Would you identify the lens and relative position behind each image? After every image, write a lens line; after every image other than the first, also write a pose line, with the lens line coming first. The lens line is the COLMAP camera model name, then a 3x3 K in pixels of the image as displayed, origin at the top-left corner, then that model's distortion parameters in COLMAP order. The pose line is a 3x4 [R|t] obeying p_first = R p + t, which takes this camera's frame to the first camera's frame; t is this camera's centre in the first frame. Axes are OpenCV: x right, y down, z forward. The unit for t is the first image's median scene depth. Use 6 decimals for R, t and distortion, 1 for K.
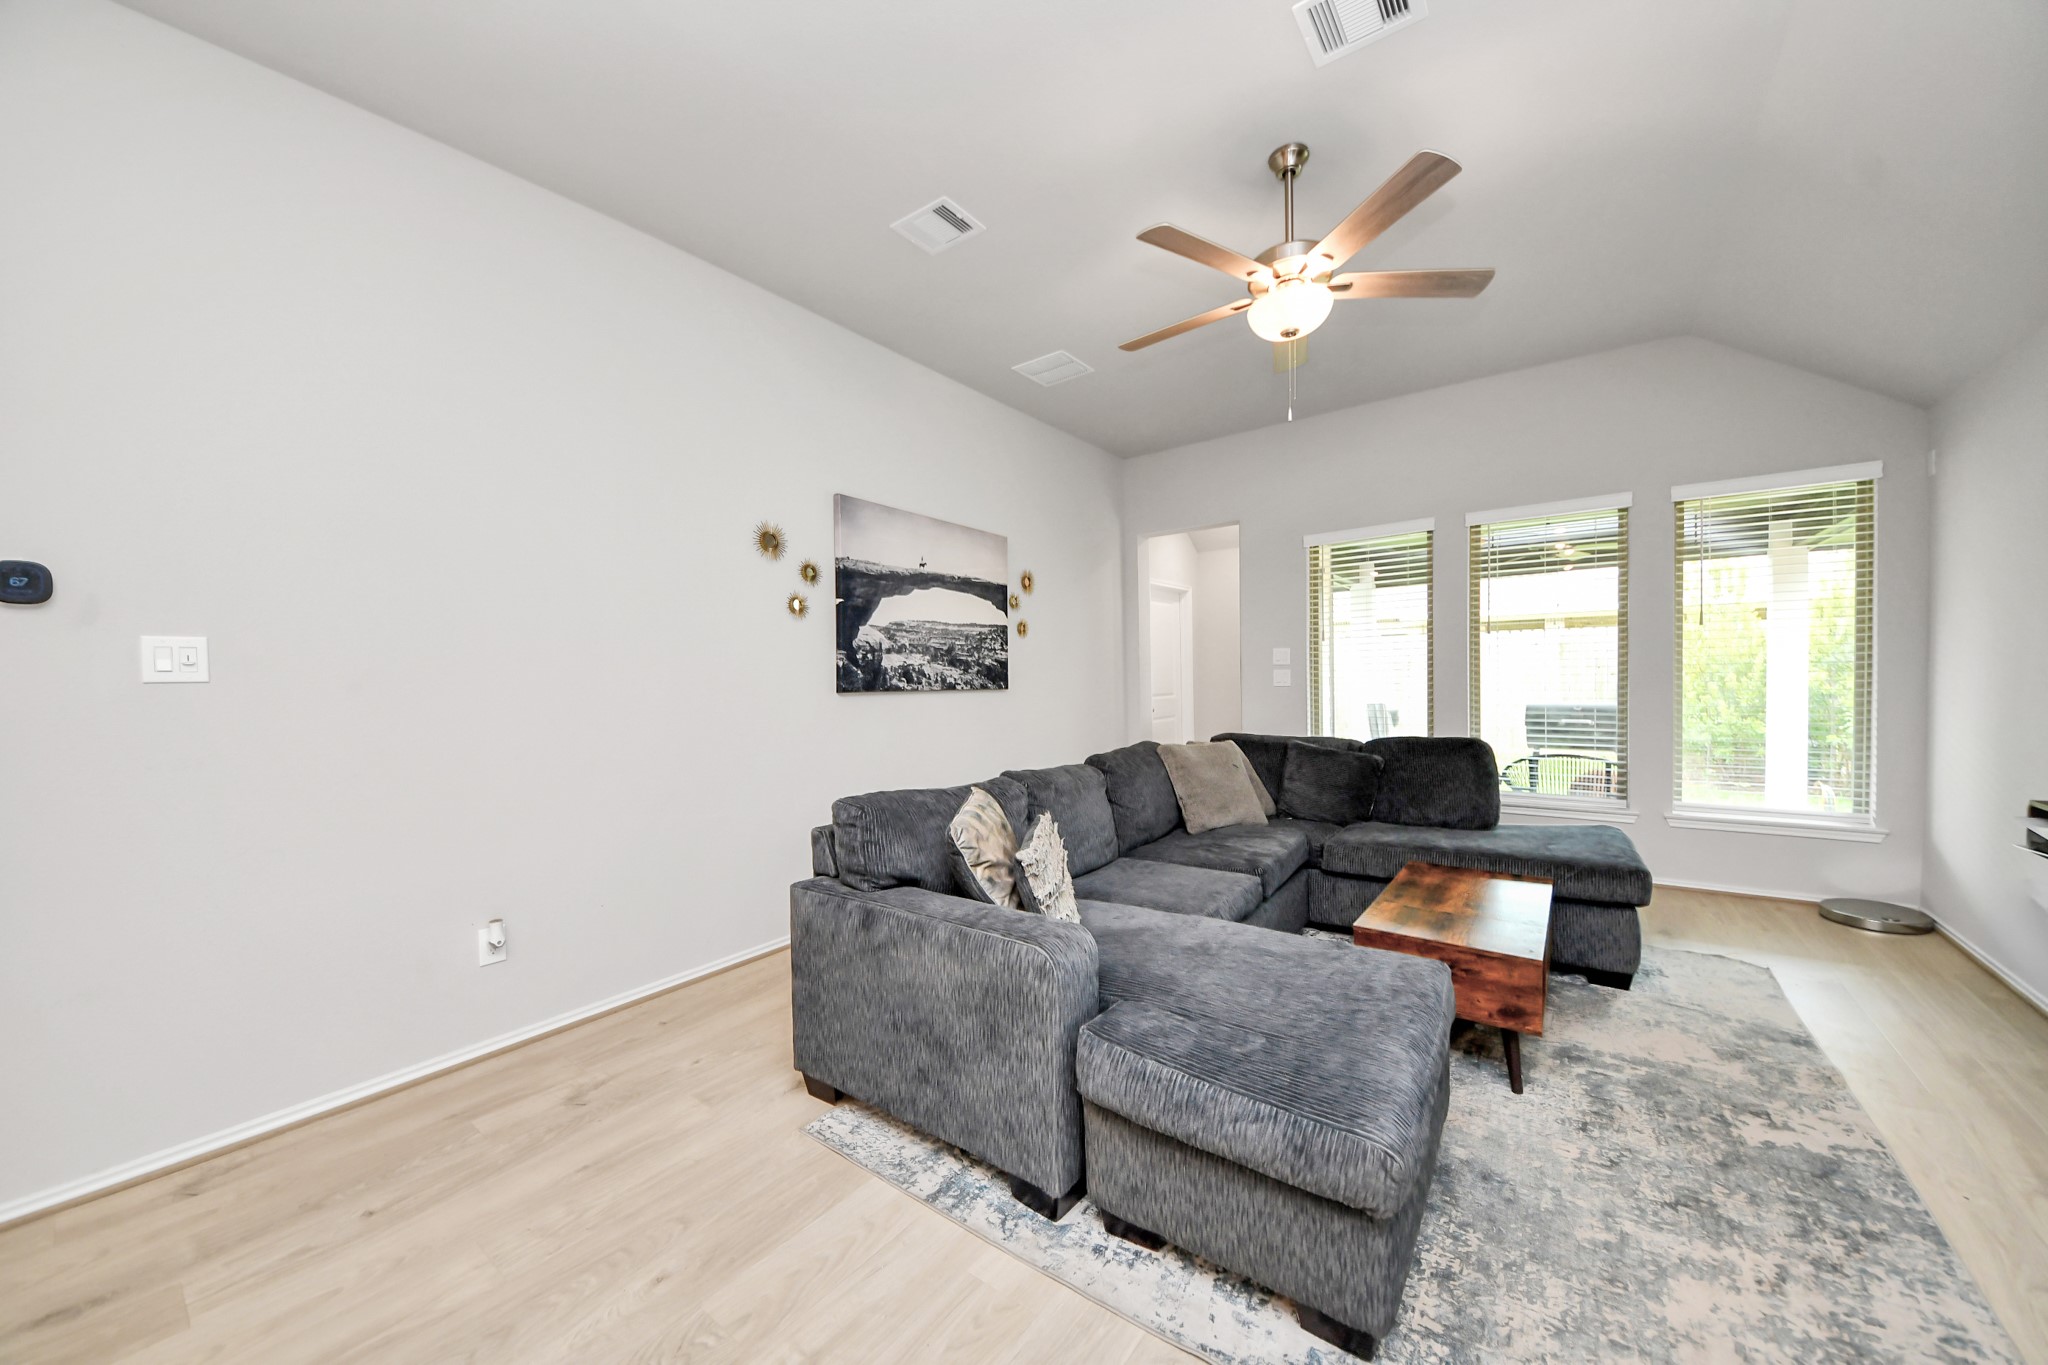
lens RADIAL K [[738.0, 0, 1018.3], [0, 738.0, 674.8], [0, 0, 1]] dist [-0.003863, -0.000839]
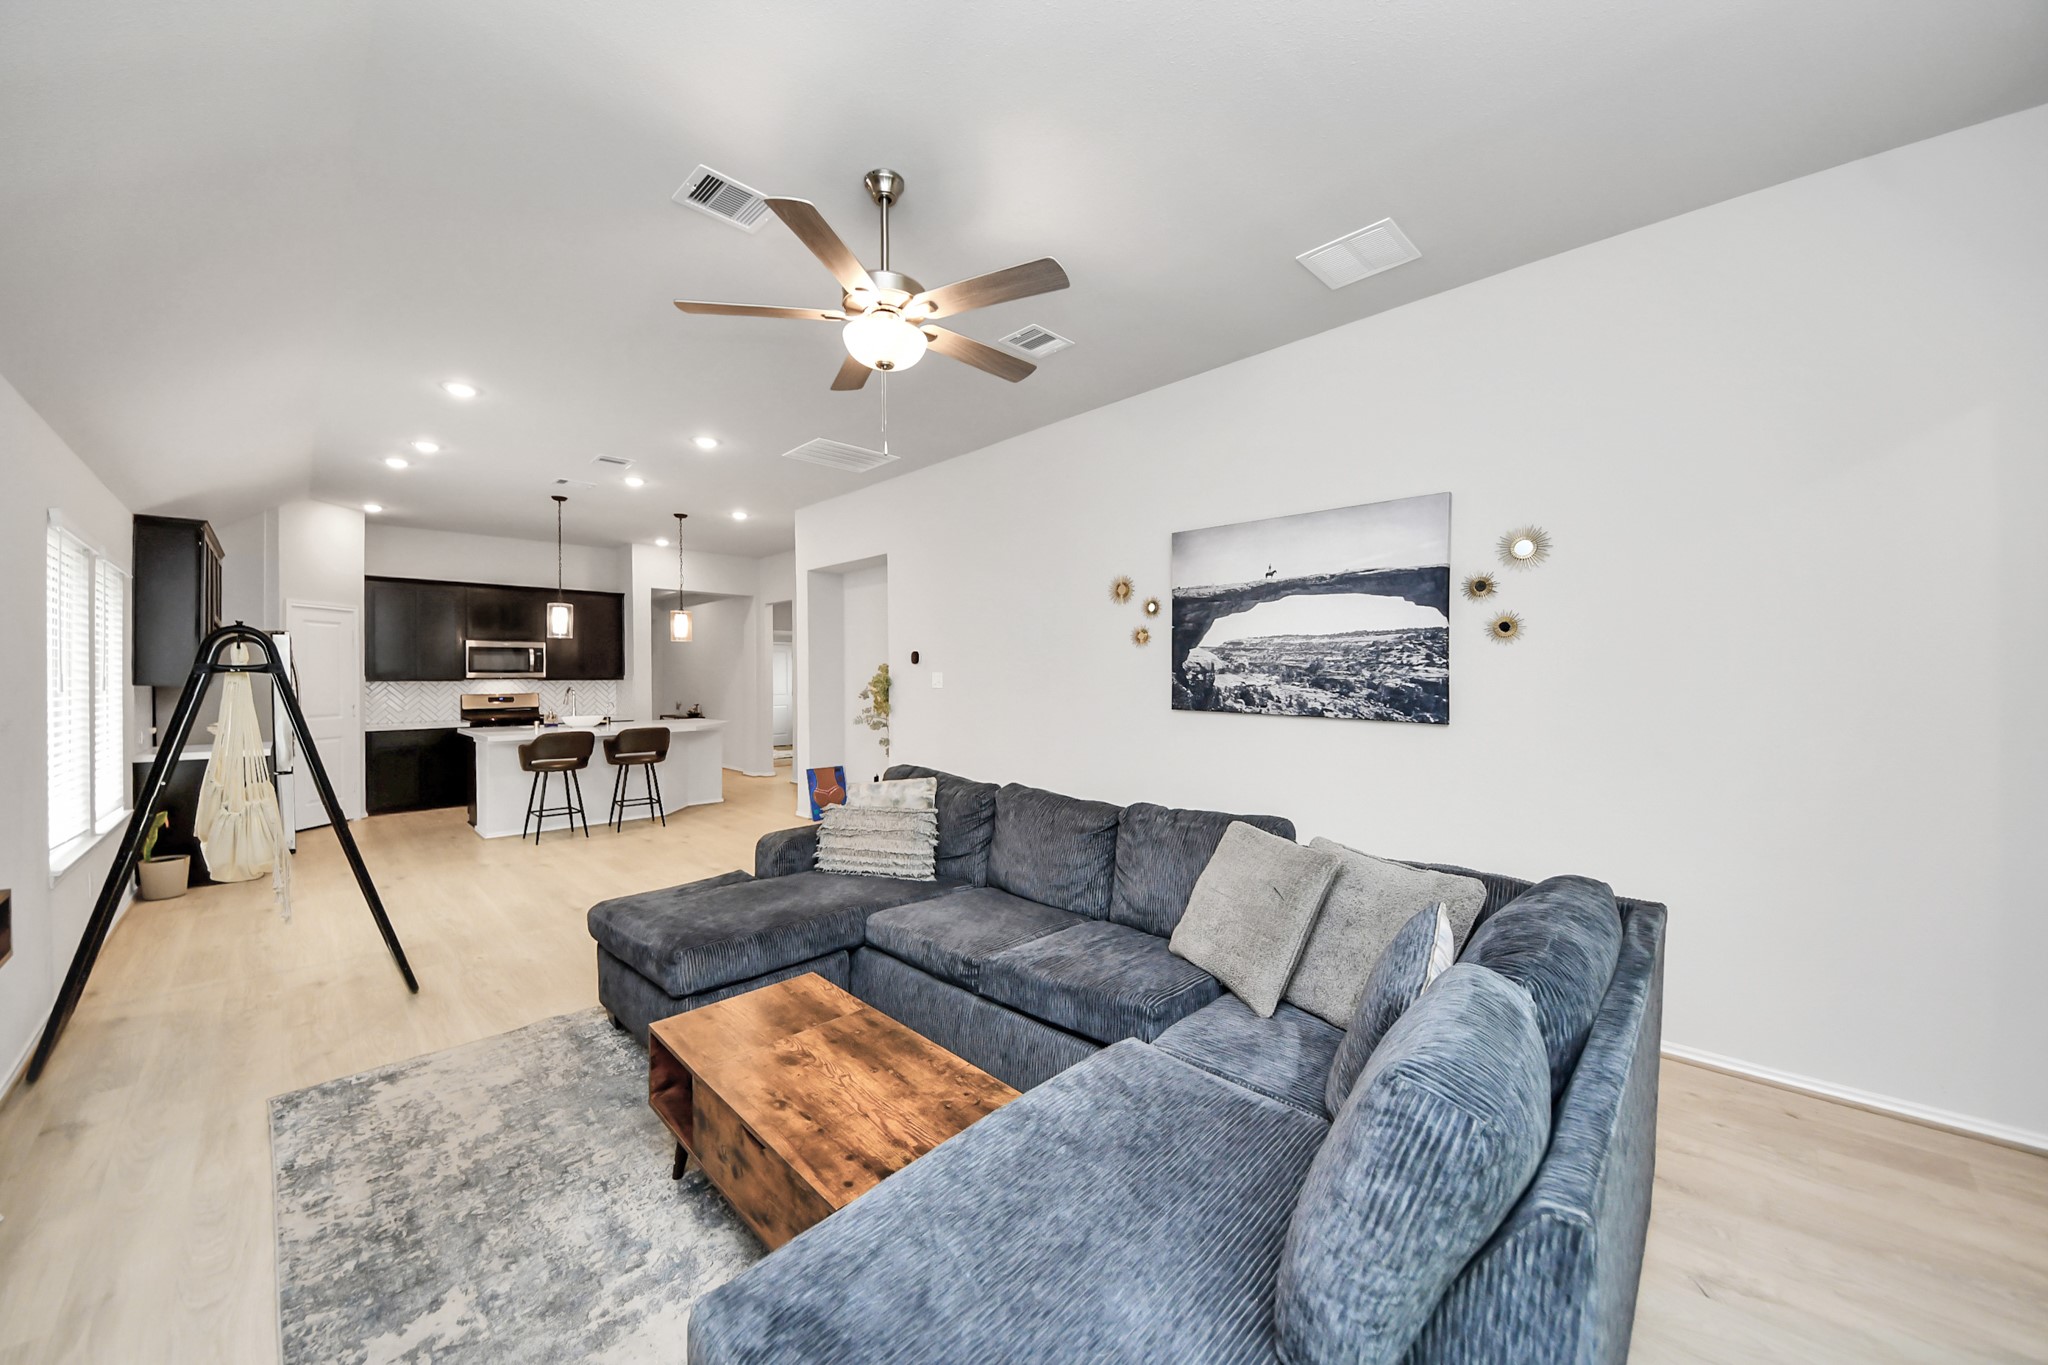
lens RADIAL K [[738.0, 0, 1008.5], [0, 738.0, 675.0], [0, 0, 1]] dist [-0.003863, -0.000839]
pose [[-0.148119, 0.015812, -0.988843, 0.847362], [0.001551, 0.999875, 0.015756, -0.043308], [0.988968, 0.000800, -0.148125, 0.861951]]
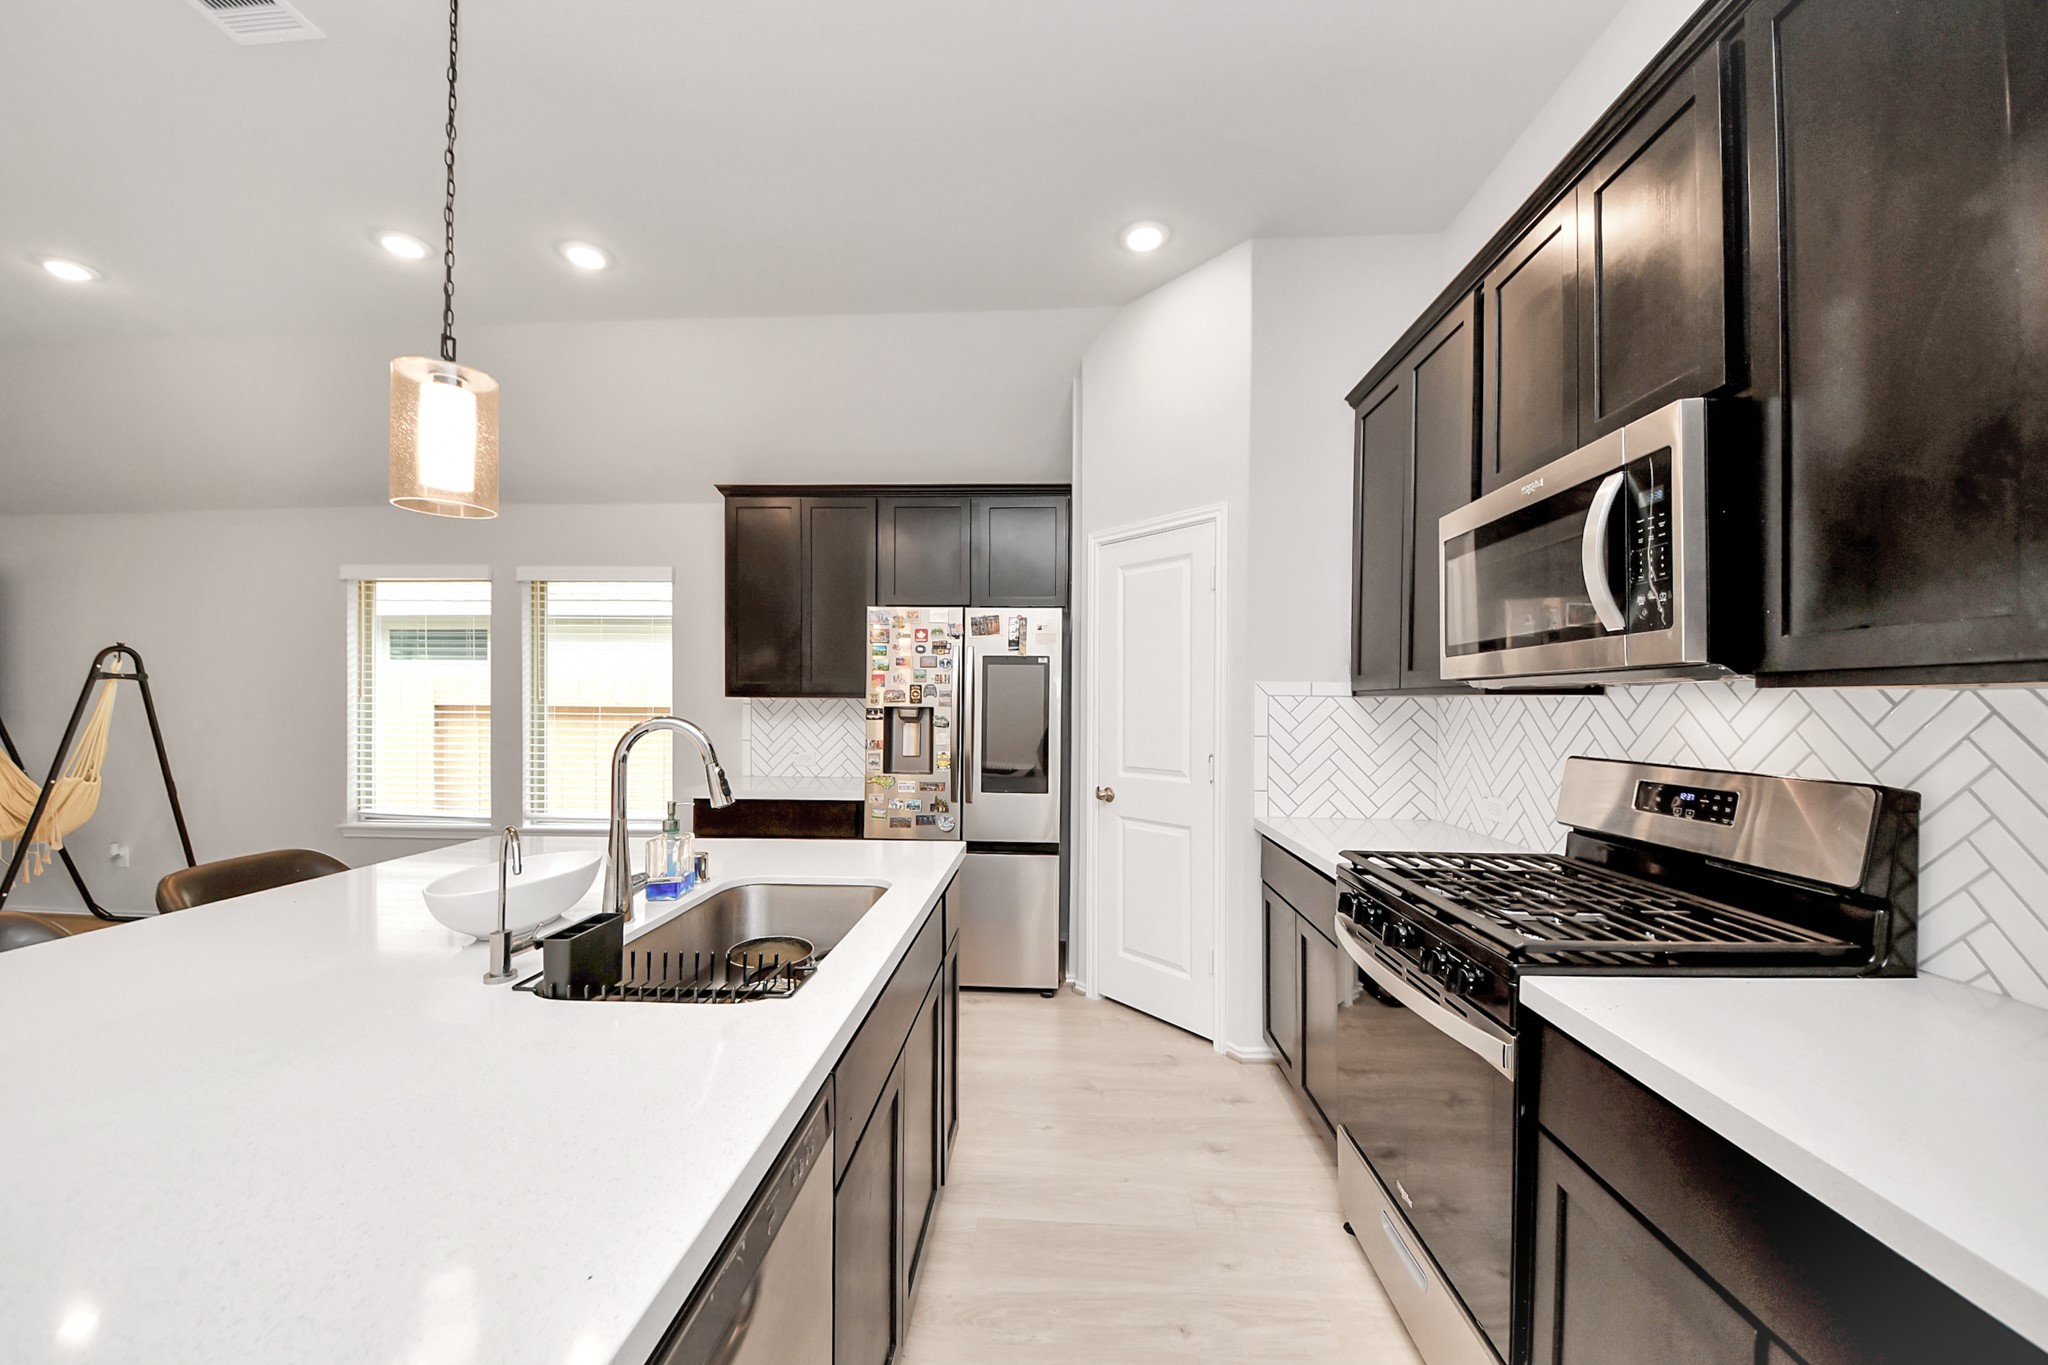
lens RADIAL K [[738.0, 0, 1024.6], [0, 738.0, 707.0], [0, 0, 1]] dist [-0.003863, -0.000839]
pose [[-0.565809, 0.007756, 0.824500, -1.226587], [0.005945, 0.999968, -0.005327, 0.013299], [-0.824515, 0.001888, -0.565837, -0.452950]]
